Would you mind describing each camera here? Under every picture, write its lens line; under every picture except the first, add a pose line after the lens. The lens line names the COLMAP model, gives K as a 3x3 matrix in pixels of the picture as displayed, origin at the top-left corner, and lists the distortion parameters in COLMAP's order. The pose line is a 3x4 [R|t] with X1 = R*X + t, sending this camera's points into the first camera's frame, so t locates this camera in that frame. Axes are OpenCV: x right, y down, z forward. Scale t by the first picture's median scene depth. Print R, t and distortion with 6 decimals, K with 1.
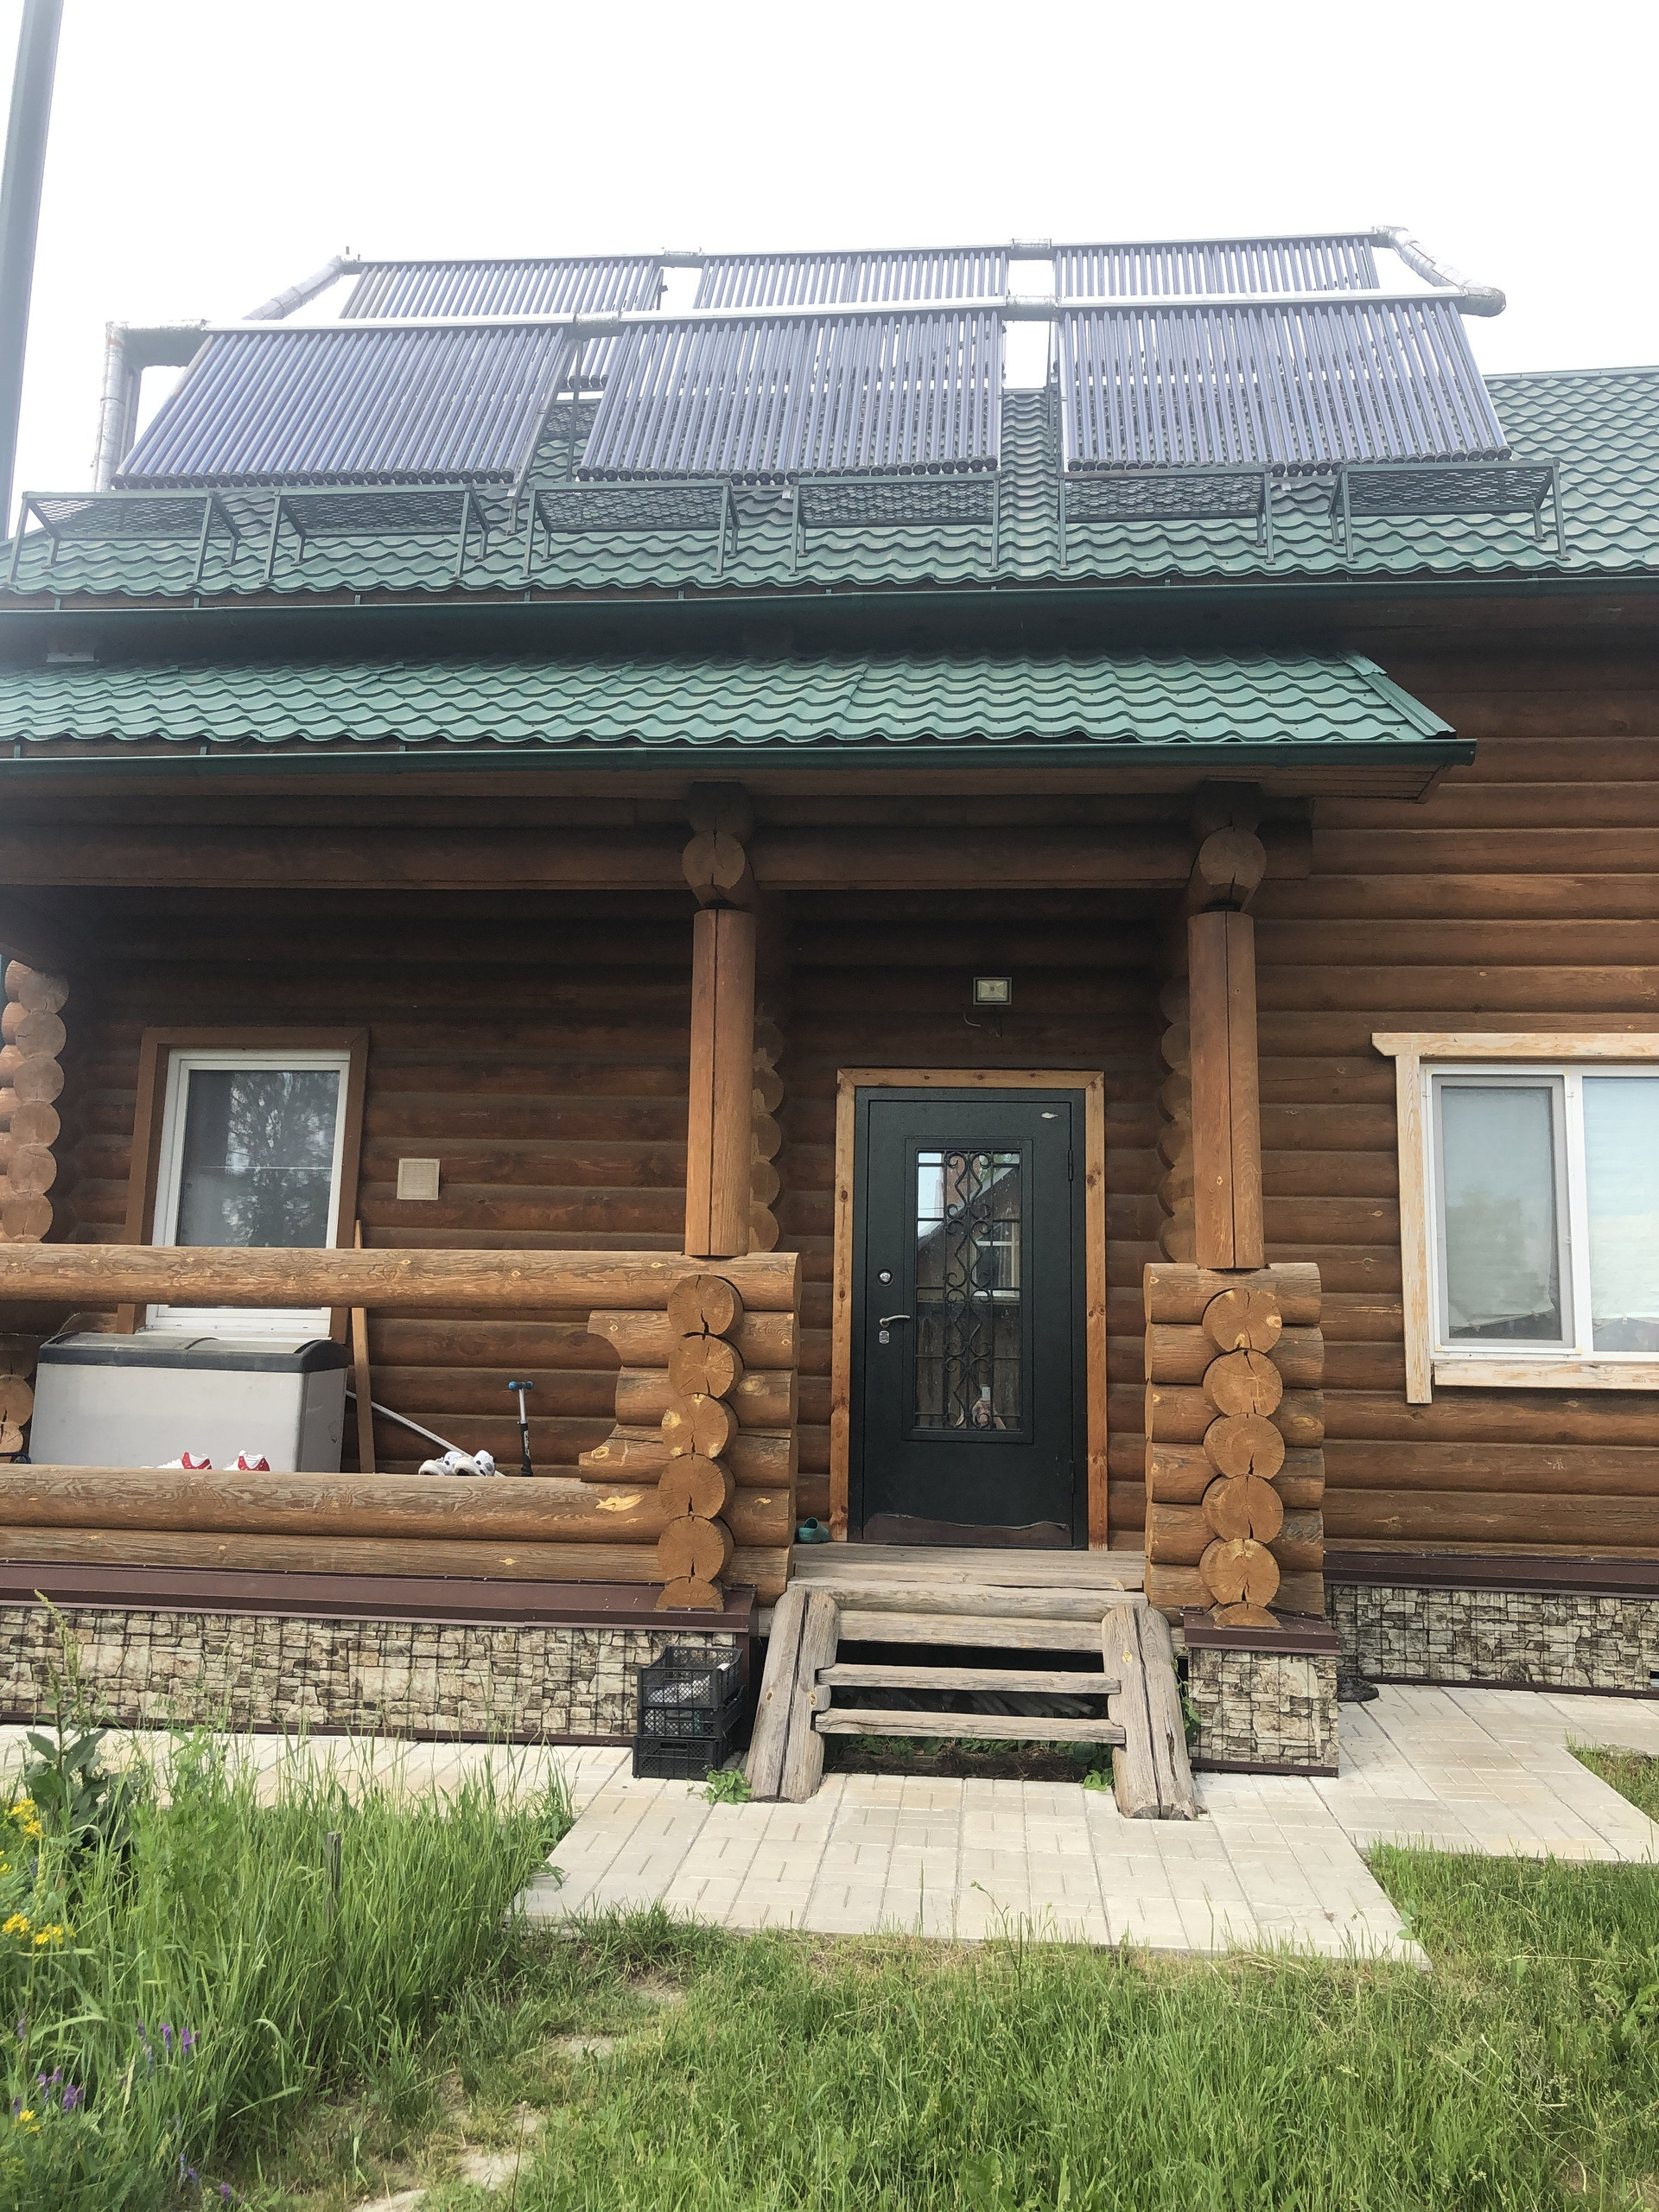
lens RADIAL K [[1794.7, 0, 829.4], [0, 1794.7, 1091.2], [0, 0, 1]] dist [-0.000926, 0.008870]
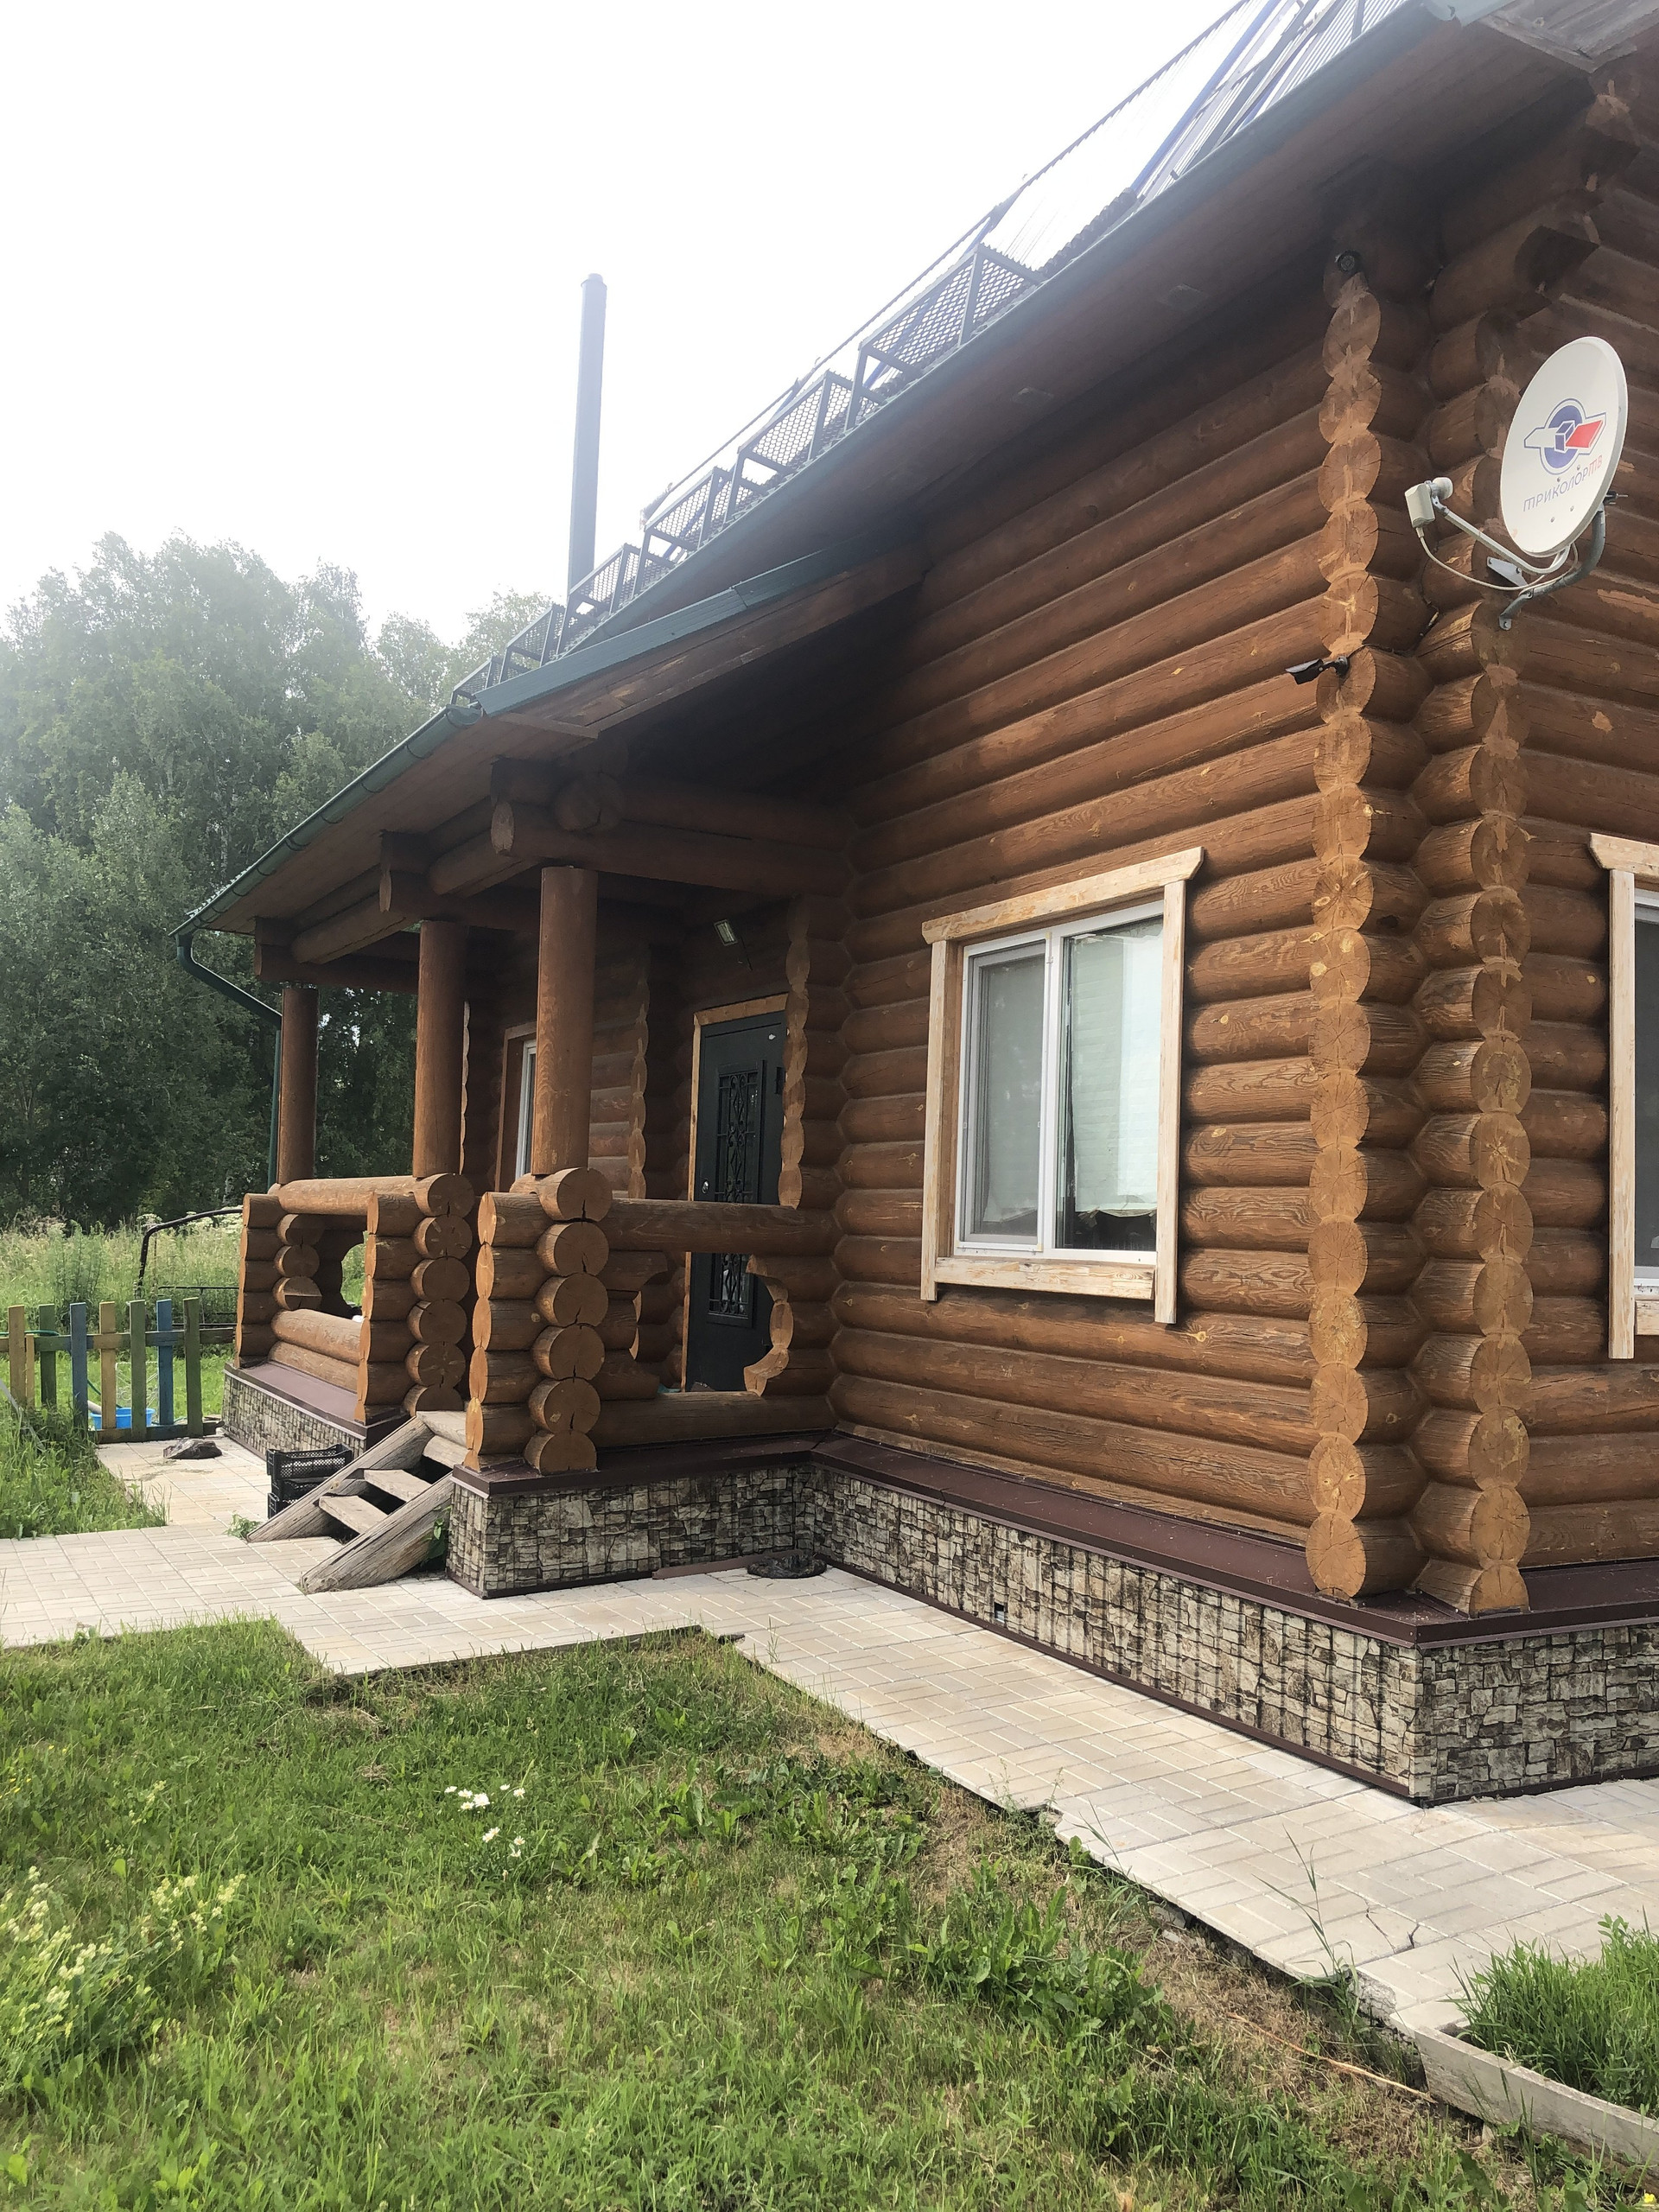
lens RADIAL K [[1769.6, 0, 834.0], [0, 1769.6, 1102.1], [0, 0, 1]] dist [0.093911, 0.001394]
pose [[0.567140, -0.062403, -0.821254, 1.096016], [0.094444, 0.995476, -0.010420, 0.072548], [0.818188, -0.071653, 0.570468, 0.422637]]
